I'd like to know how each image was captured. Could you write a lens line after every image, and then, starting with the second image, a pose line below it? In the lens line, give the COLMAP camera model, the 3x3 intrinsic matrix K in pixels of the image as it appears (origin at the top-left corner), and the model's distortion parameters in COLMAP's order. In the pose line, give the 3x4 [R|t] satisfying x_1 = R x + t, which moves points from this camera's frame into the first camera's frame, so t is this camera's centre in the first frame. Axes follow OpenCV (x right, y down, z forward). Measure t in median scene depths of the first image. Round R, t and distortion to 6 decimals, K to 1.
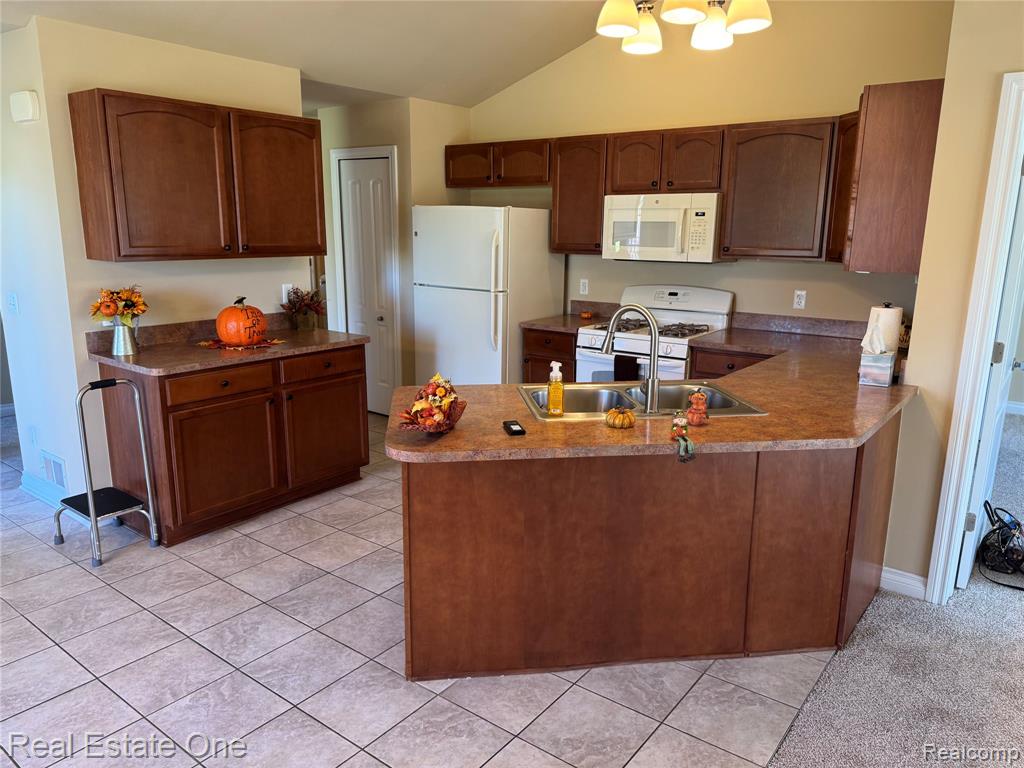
lens RADIAL K [[715.8, 0, 512.0], [0, 715.8, 384.0], [0, 0, 1]] dist [0.122747, -0.177819]
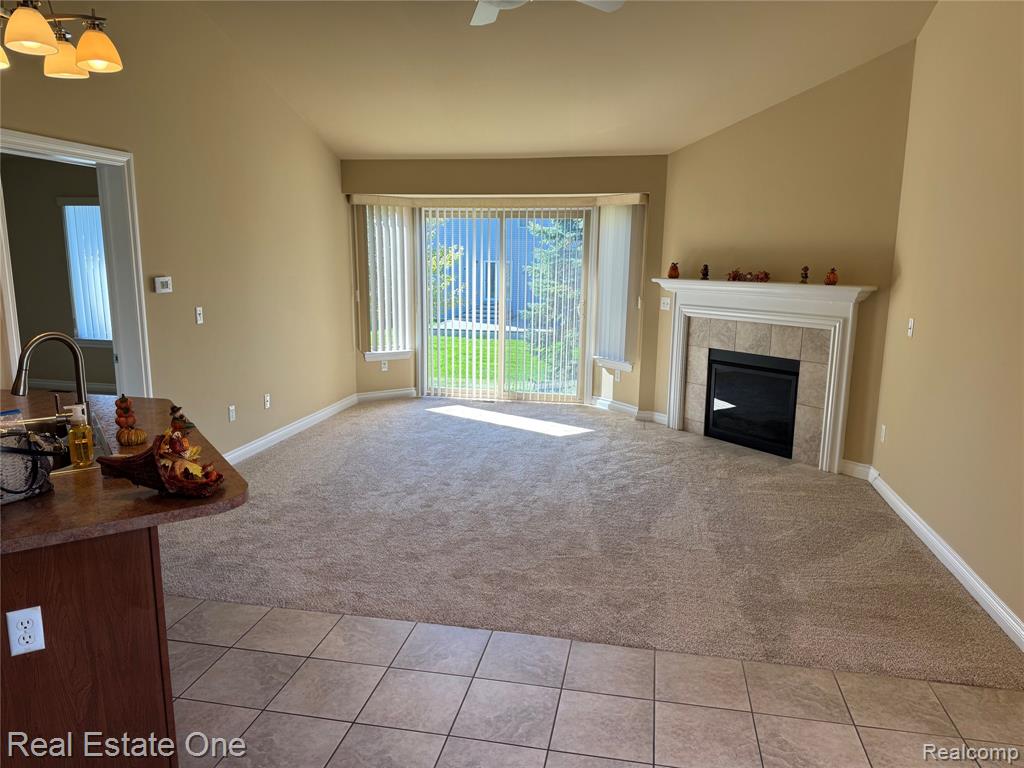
lens RADIAL K [[715.8, 0, 512.0], [0, 715.8, 384.0], [0, 0, 1]] dist [0.122747, -0.177819]
pose [[-0.435250, -0.180195, 0.882093, -0.669882], [0.184049, 0.941266, 0.283097, -0.147891], [-0.881297, 0.285566, -0.376521, 0.599251]]
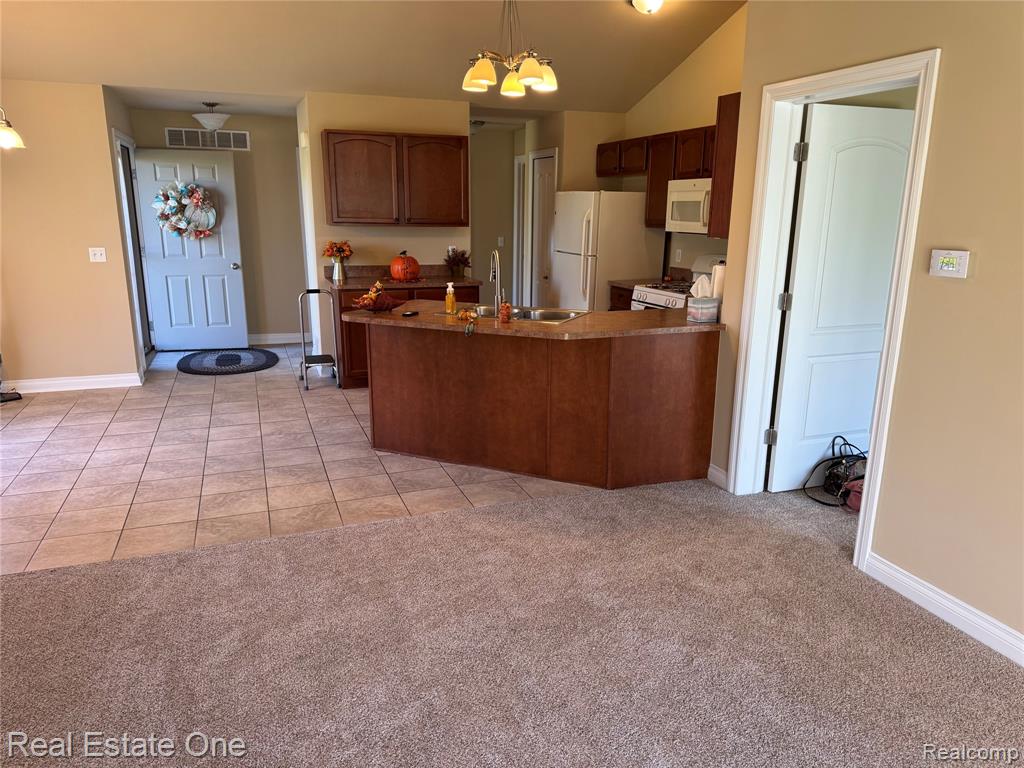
lens RADIAL K [[715.8, 0, 512.0], [0, 715.8, 384.0], [0, 0, 1]] dist [0.122747, -0.177819]
pose [[0.845136, 0.124932, -0.519747, 0.779431], [-0.116139, 0.991994, 0.049597, 0.076676], [0.521783, 0.018447, 0.852879, -0.275701]]
